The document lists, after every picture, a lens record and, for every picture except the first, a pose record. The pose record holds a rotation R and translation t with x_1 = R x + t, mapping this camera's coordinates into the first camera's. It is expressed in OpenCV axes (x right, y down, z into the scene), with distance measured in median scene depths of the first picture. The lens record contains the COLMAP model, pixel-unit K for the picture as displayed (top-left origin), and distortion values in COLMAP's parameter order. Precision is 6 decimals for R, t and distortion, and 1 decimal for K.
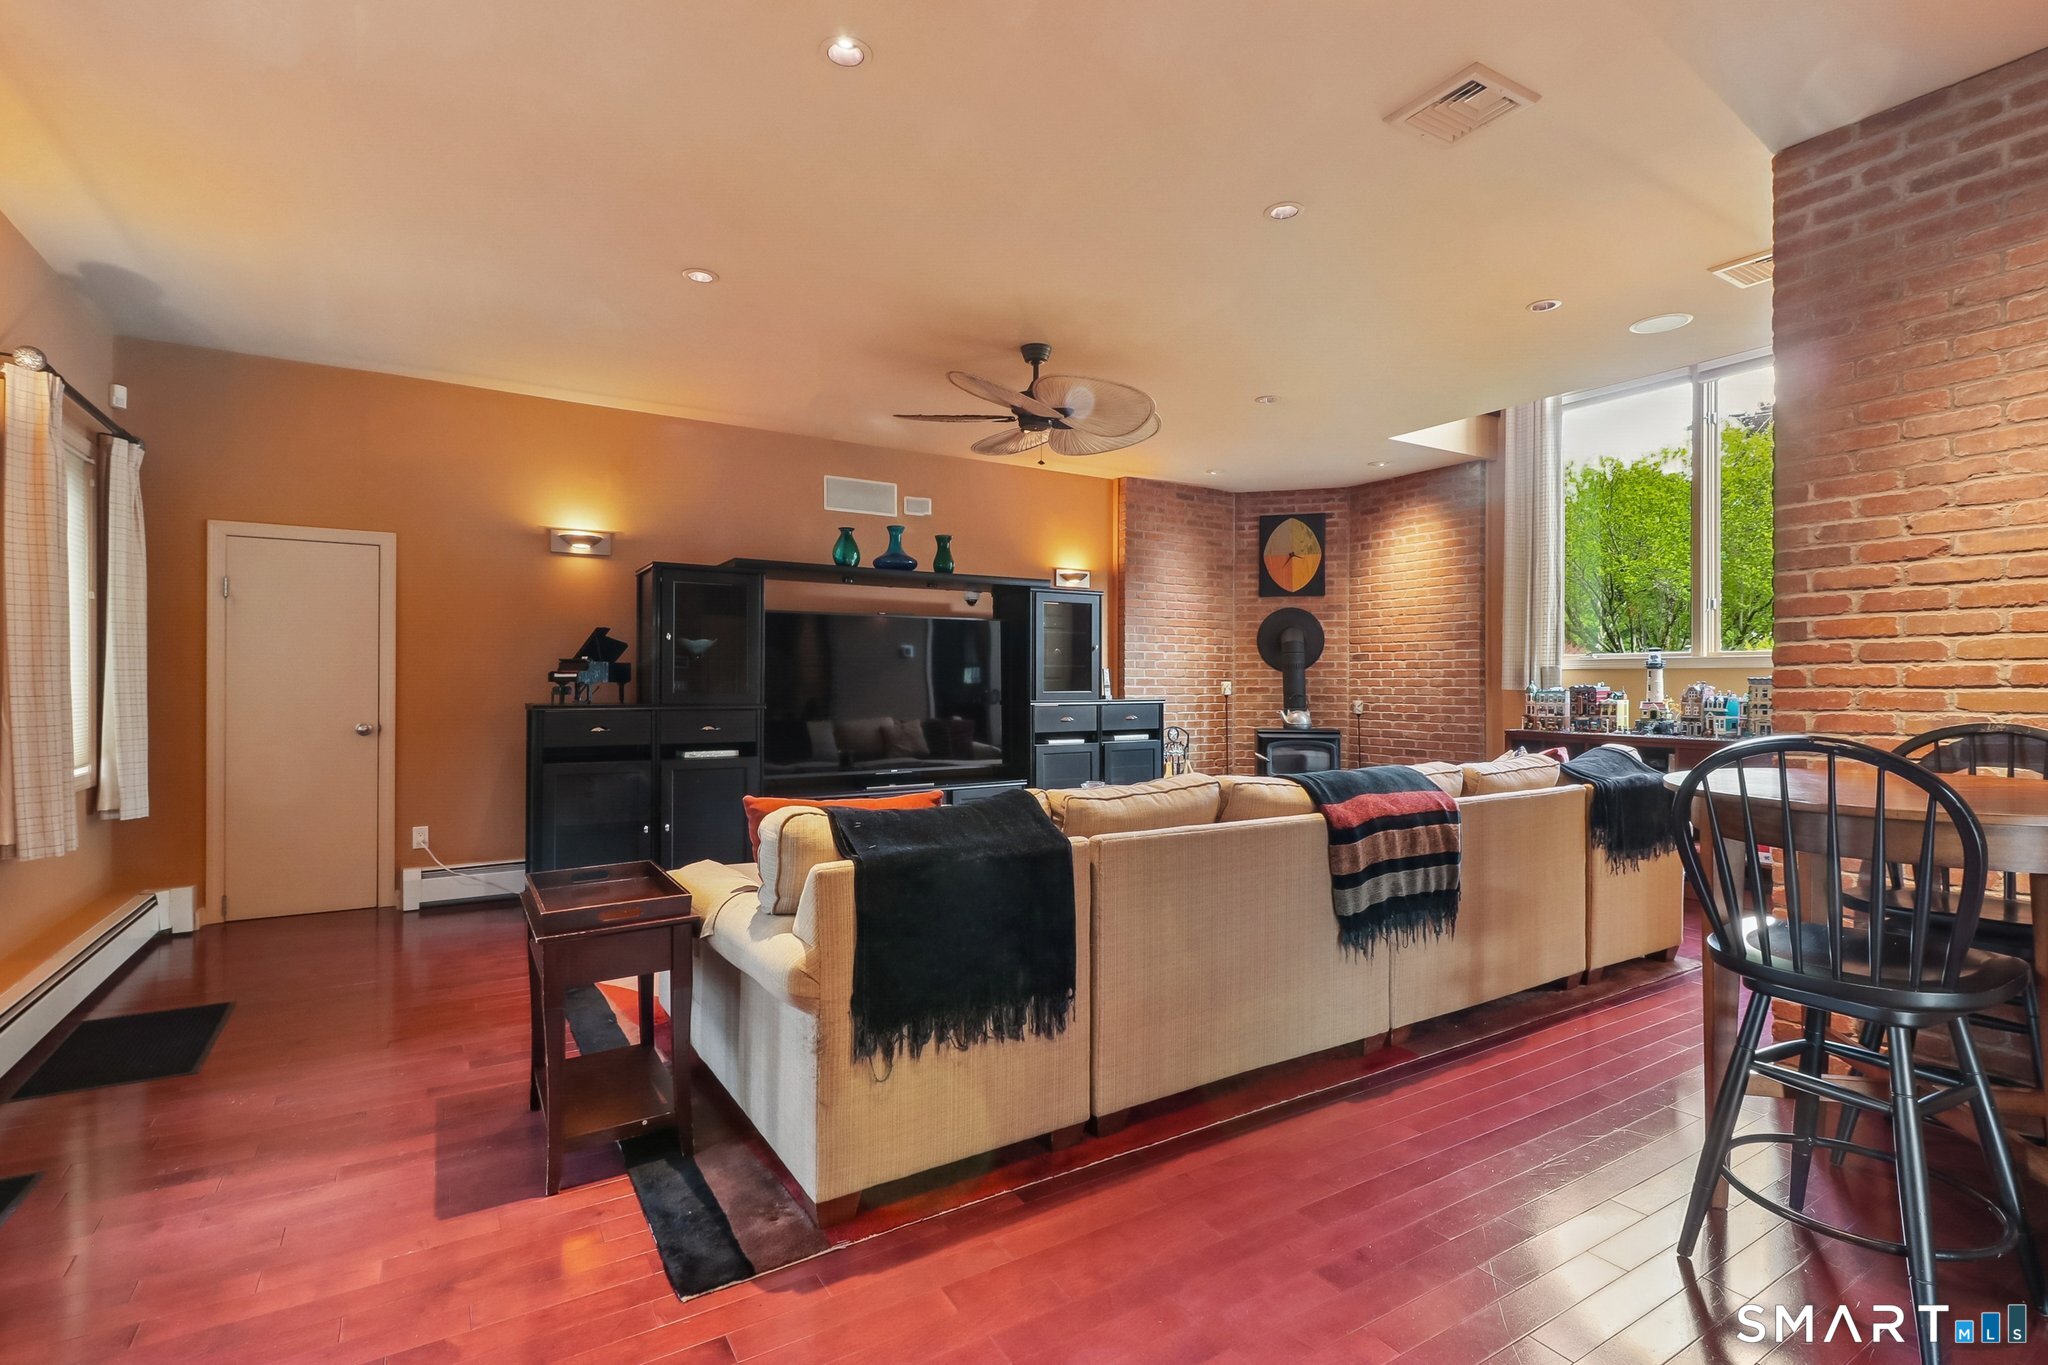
lens RADIAL K [[954.7, 0, 1016.8], [0, 954.7, 687.4], [0, 0, 1]] dist [0.001462, 0.000115]
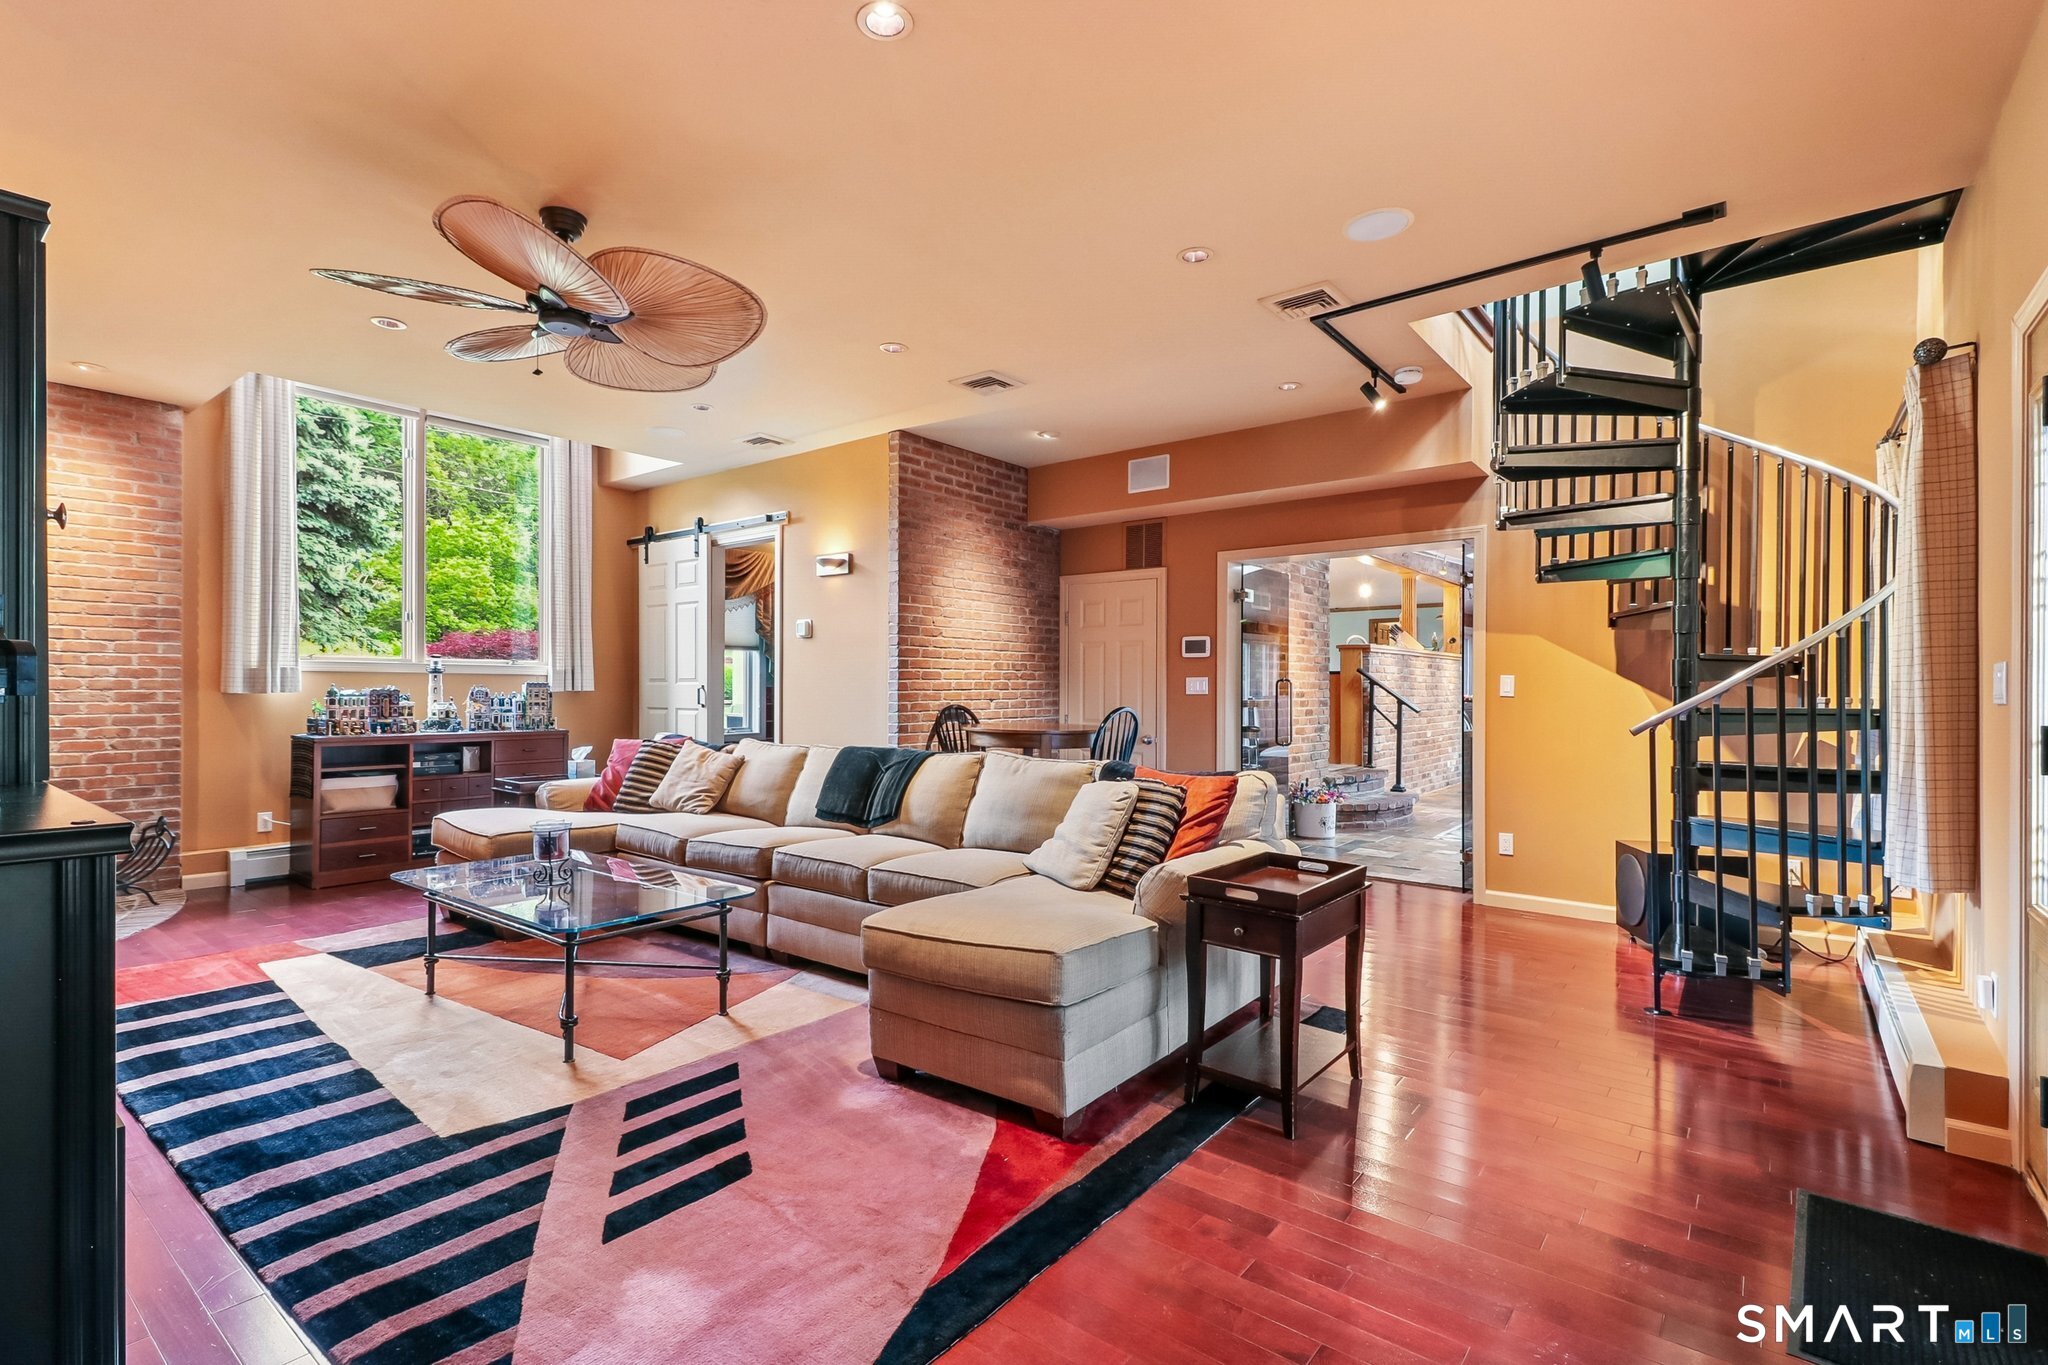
lens RADIAL K [[954.7, 0, 1017.7], [0, 954.7, 687.6], [0, 0, 1]] dist [0.001462, 0.000115]
pose [[-0.350650, -0.000506, 0.936507, -0.506729], [-0.000509, 1.000000, 0.000349, -0.003119], [-0.936507, -0.000354, -0.350650, 0.618293]]
